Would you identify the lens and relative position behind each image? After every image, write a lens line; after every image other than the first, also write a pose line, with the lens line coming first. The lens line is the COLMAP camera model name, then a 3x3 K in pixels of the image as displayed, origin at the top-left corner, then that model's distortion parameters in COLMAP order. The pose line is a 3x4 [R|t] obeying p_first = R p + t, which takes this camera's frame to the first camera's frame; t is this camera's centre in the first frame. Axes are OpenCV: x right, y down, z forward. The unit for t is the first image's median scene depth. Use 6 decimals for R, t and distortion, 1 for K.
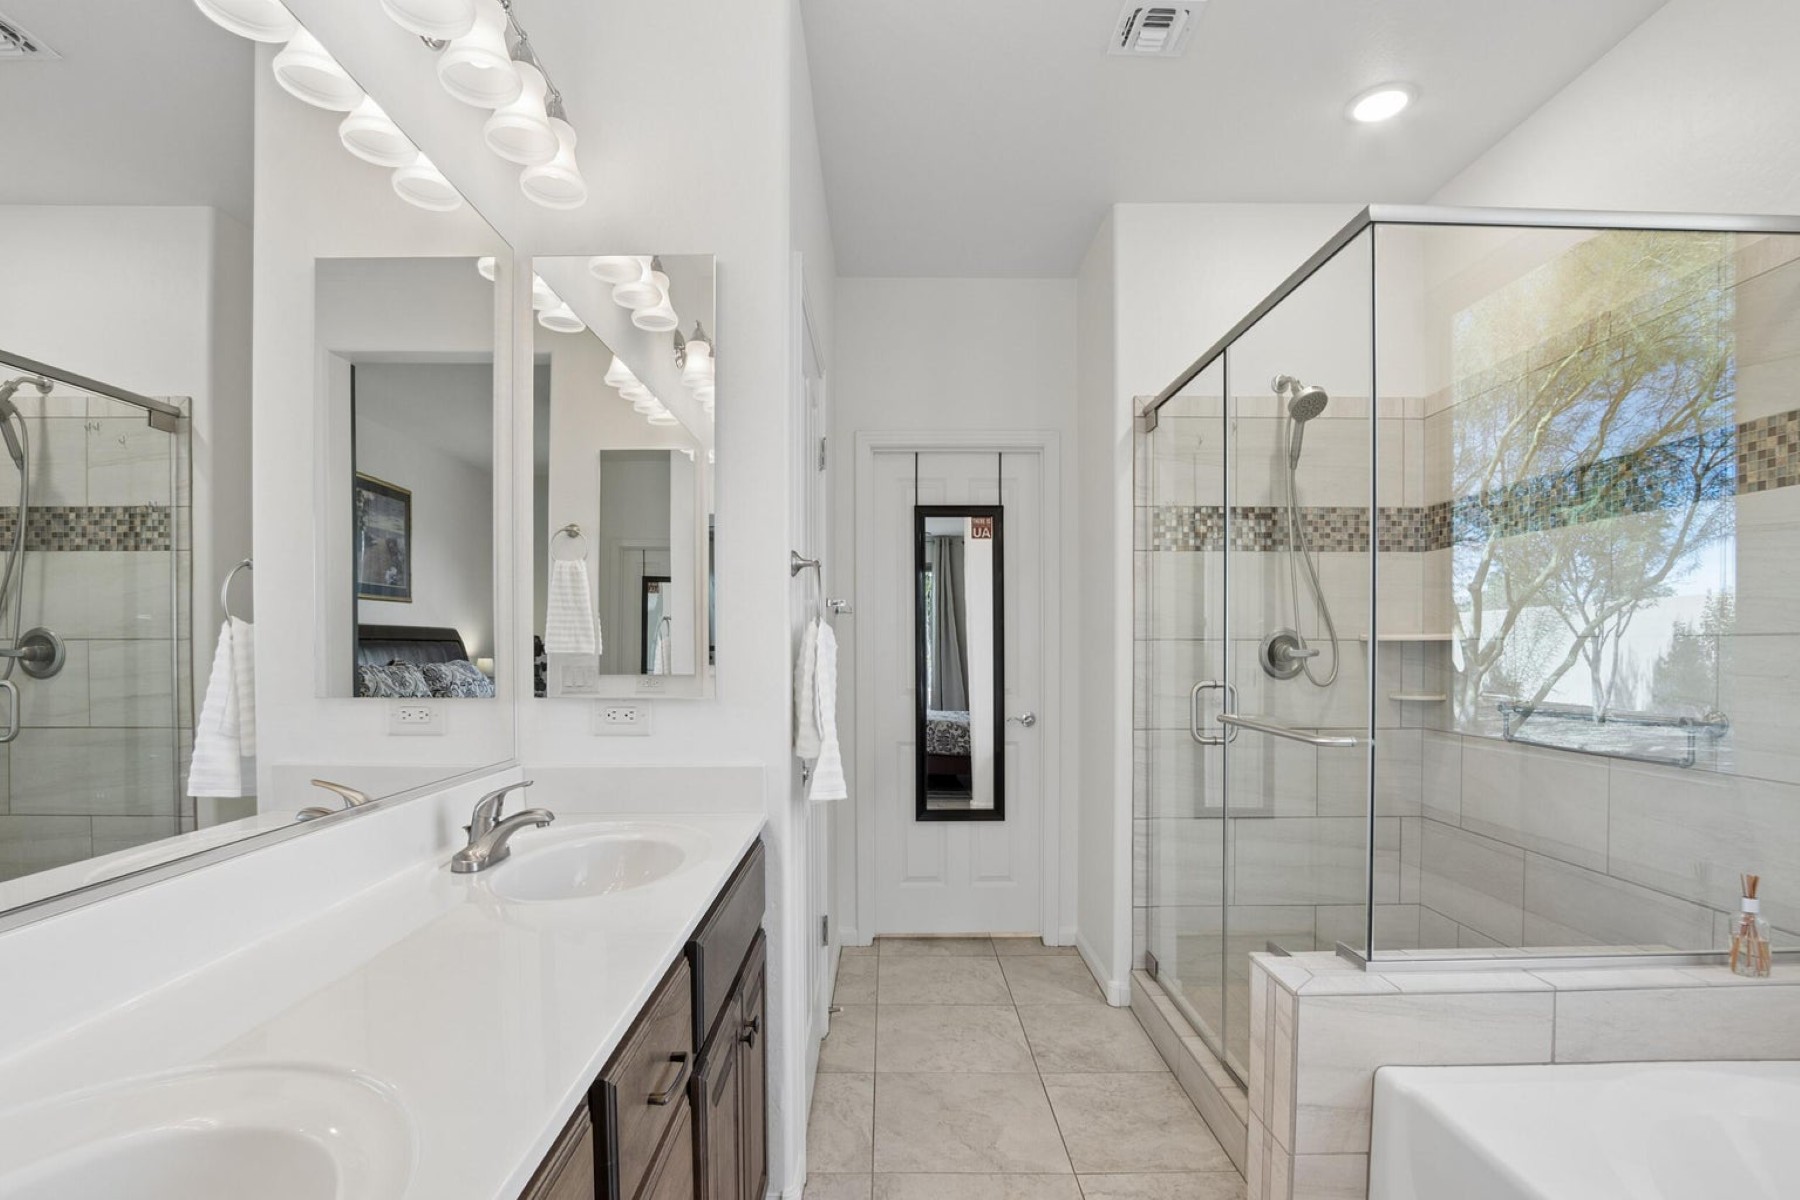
lens RADIAL K [[855.3, 0, 892.5], [0, 855.3, 657.1], [0, 0, 1]] dist [-0.033234, 0.005085]
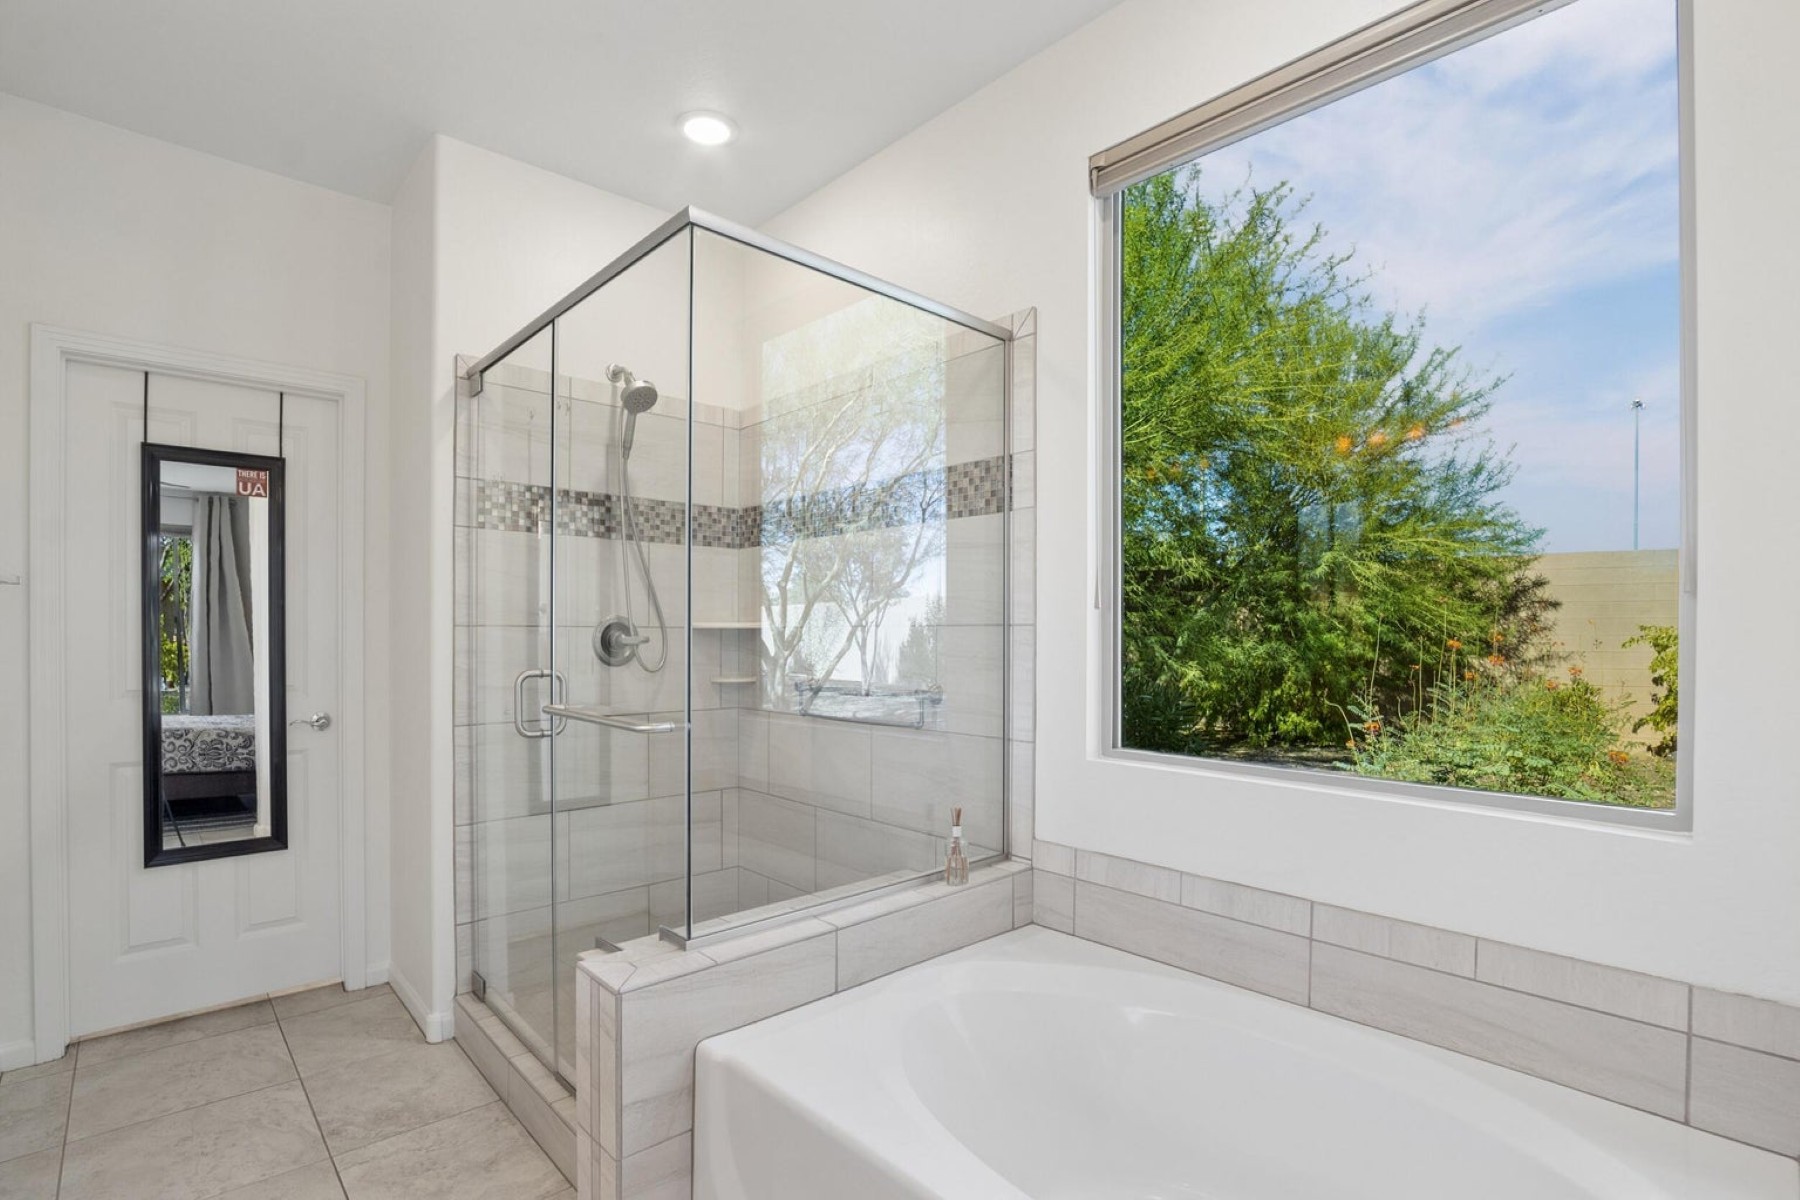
lens RADIAL K [[855.3, 0, 893.2], [0, 855.3, 637.2], [0, 0, 1]] dist [-0.033234, 0.005085]
pose [[0.743401, 0.000298, 0.668846, 0.030835], [0.005858, 0.999959, -0.006956, 0.000598], [-0.668821, 0.009089, 0.743368, 0.032474]]
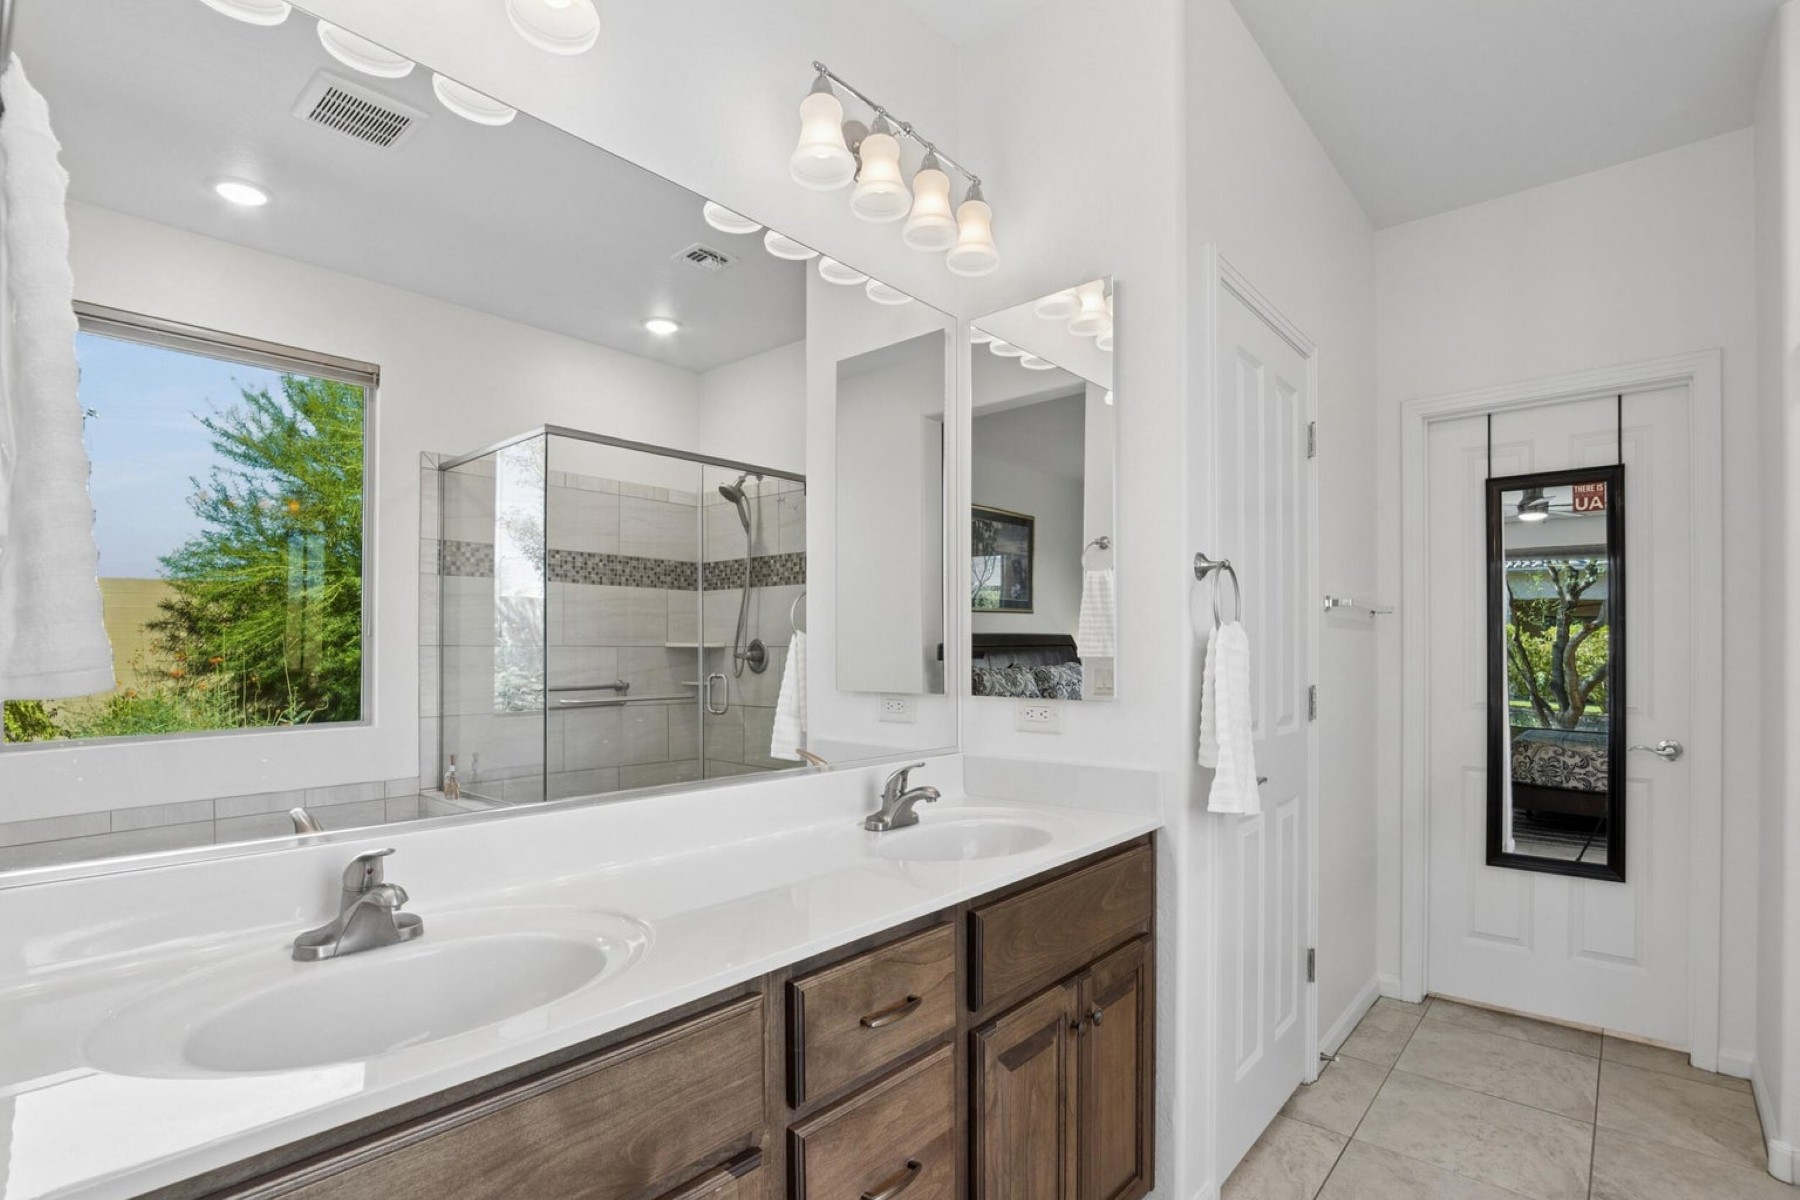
lens RADIAL K [[855.3, 0, 904.2], [0, 855.3, 652.1], [0, 0, 1]] dist [-0.033234, 0.005085]
pose [[0.746738, -0.000524, -0.665119, 0.173956], [-0.007416, 0.999931, -0.009113, -0.000010], [0.665077, 0.011737, 0.746682, 0.034008]]
